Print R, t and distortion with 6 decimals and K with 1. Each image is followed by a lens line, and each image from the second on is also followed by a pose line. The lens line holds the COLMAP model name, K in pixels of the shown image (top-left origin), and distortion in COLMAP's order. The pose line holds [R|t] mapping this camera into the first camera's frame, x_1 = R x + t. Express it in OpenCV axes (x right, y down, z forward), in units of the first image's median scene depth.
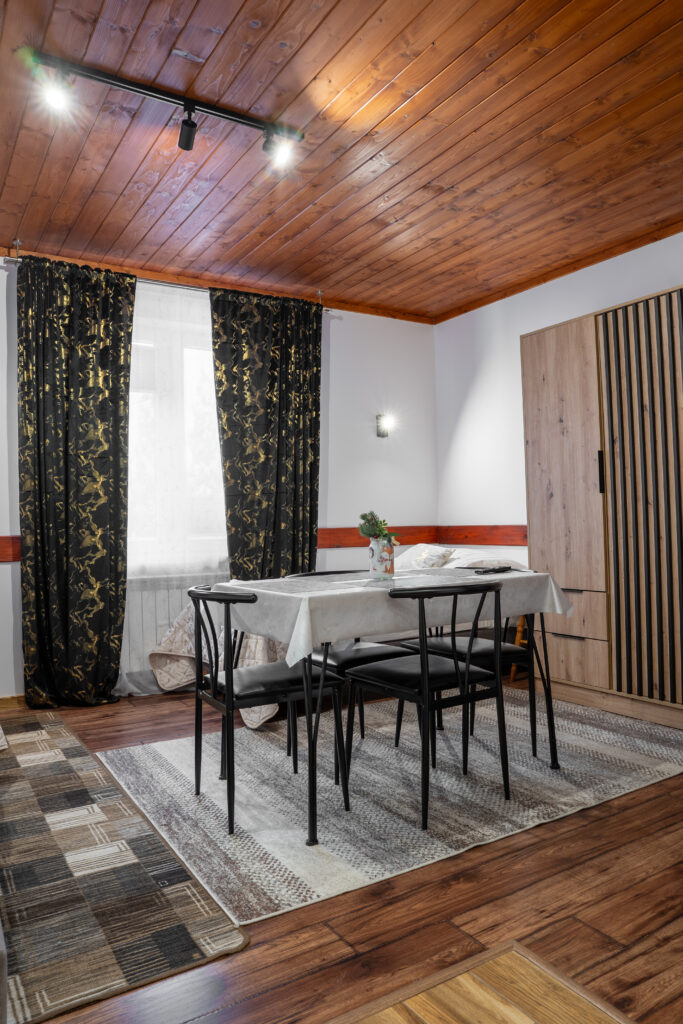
lens RADIAL K [[710.3, 0, 345.4], [0, 710.3, 510.9], [0, 0, 1]] dist [-0.093525, 0.069144]
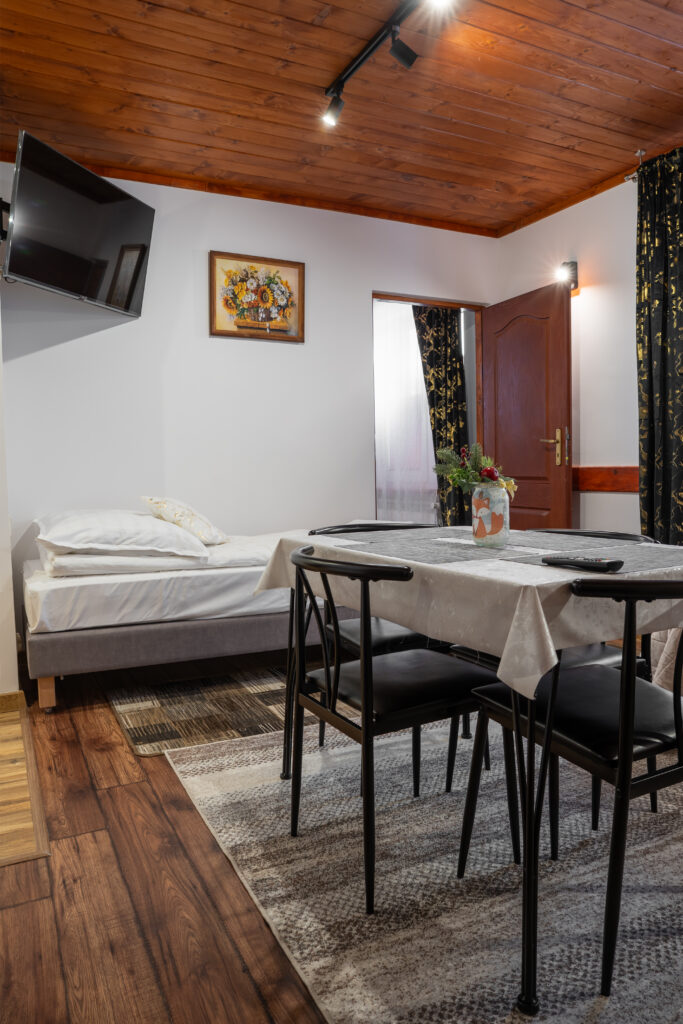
lens RADIAL K [[710.3, 0, 345.4], [0, 710.3, 510.9], [0, 0, 1]] dist [-0.093525, 0.069144]
pose [[-0.089901, 0.085861, -0.992243, 0.775101], [0.037917, 0.995850, 0.082737, 0.002915], [0.995229, -0.030185, -0.092784, 0.989822]]
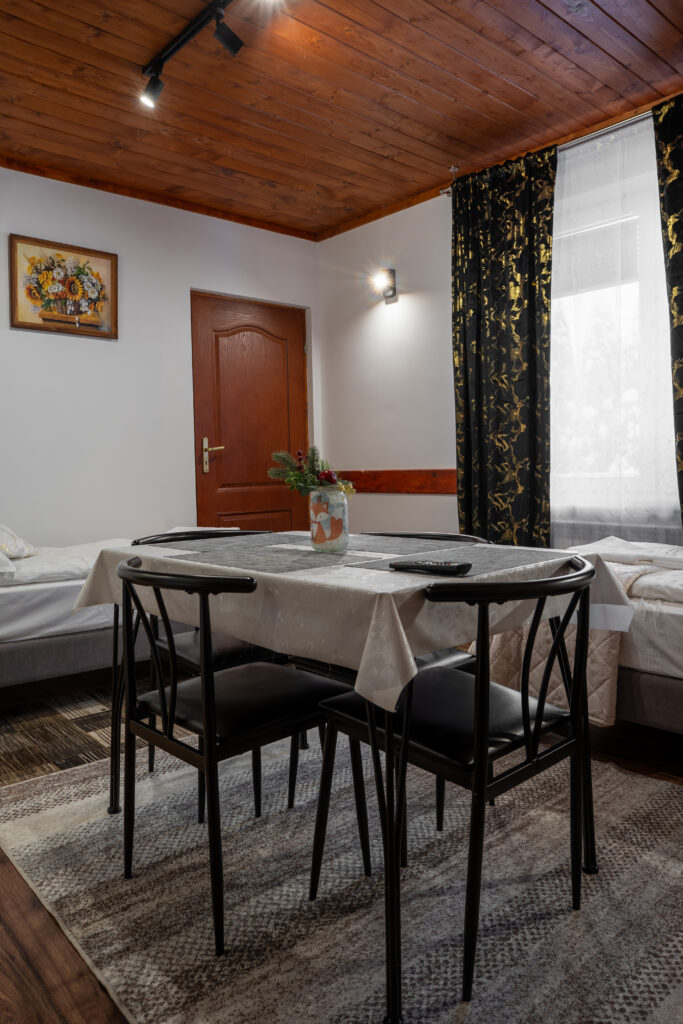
lens RADIAL K [[710.3, 0, 345.4], [0, 710.3, 510.9], [0, 0, 1]] dist [-0.093525, 0.069144]
pose [[0.171464, 0.079181, -0.982003, 0.738607], [0.035063, 0.995643, 0.086403, 0.003702], [0.984566, -0.049247, 0.167941, 0.968703]]
